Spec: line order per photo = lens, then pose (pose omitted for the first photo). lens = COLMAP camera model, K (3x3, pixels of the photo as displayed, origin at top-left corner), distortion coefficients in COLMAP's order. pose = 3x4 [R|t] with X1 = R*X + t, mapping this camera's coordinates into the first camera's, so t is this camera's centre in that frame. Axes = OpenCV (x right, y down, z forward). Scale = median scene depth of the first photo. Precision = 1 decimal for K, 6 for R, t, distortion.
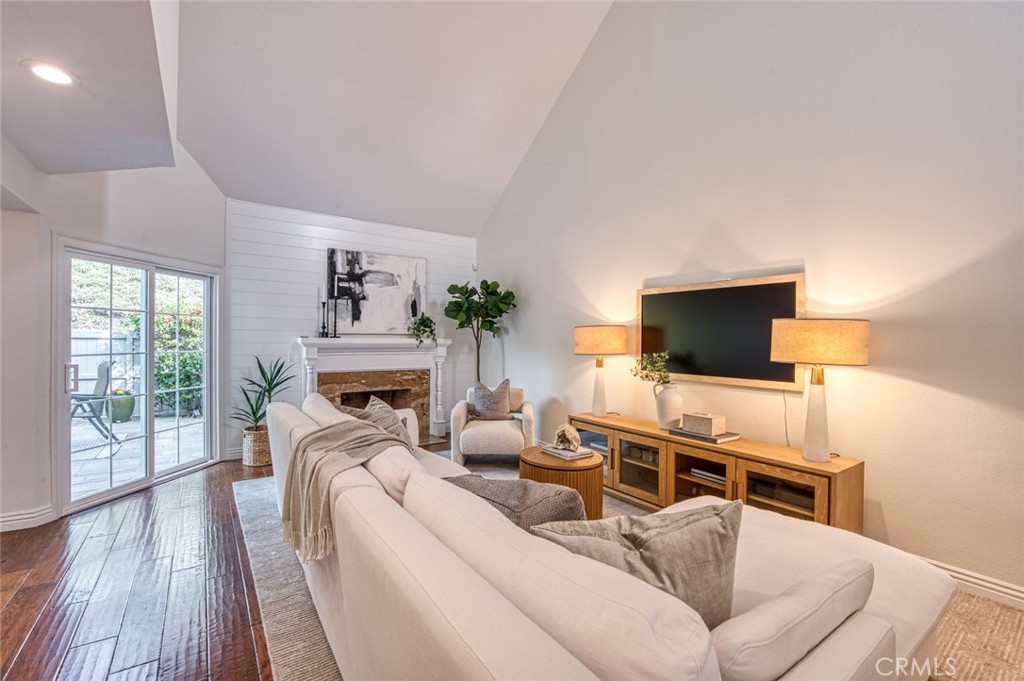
lens RADIAL K [[432.0, 0, 507.6], [0, 432.0, 341.6], [0, 0, 1]] dist [-0.001291, -0.000389]
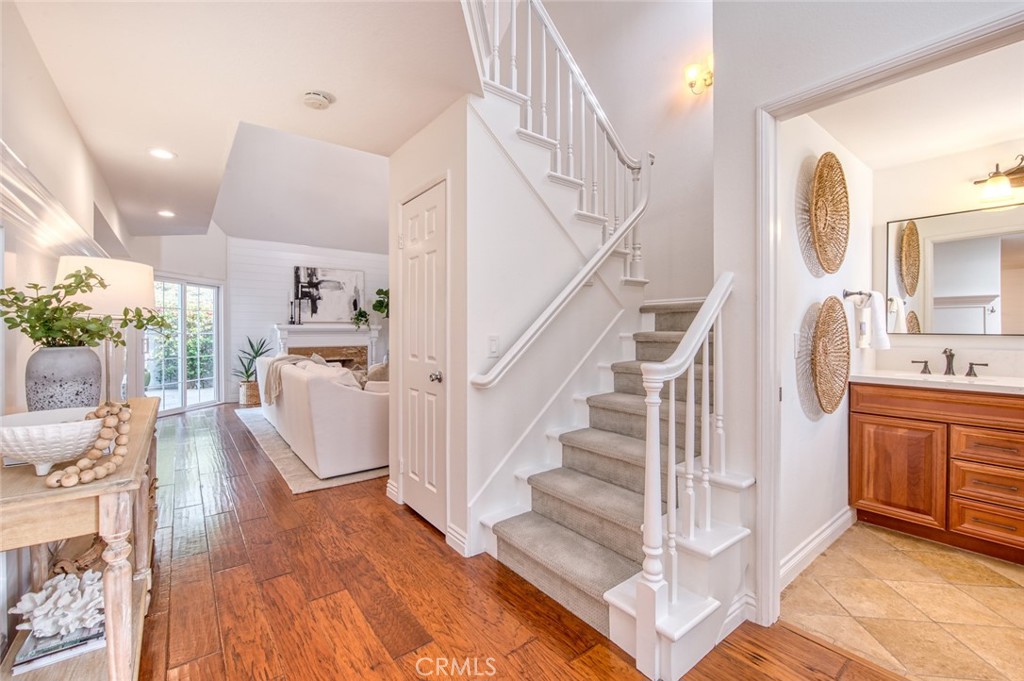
lens RADIAL K [[432.0, 0, 517.7], [0, 432.0, 334.1], [0, 0, 1]] dist [-0.001291, -0.000389]
pose [[0.998808, -0.011003, 0.047561, 0.292418], [0.011052, 0.999939, -0.000754, 0.033338], [-0.047550, 0.001278, 0.998868, -0.552964]]
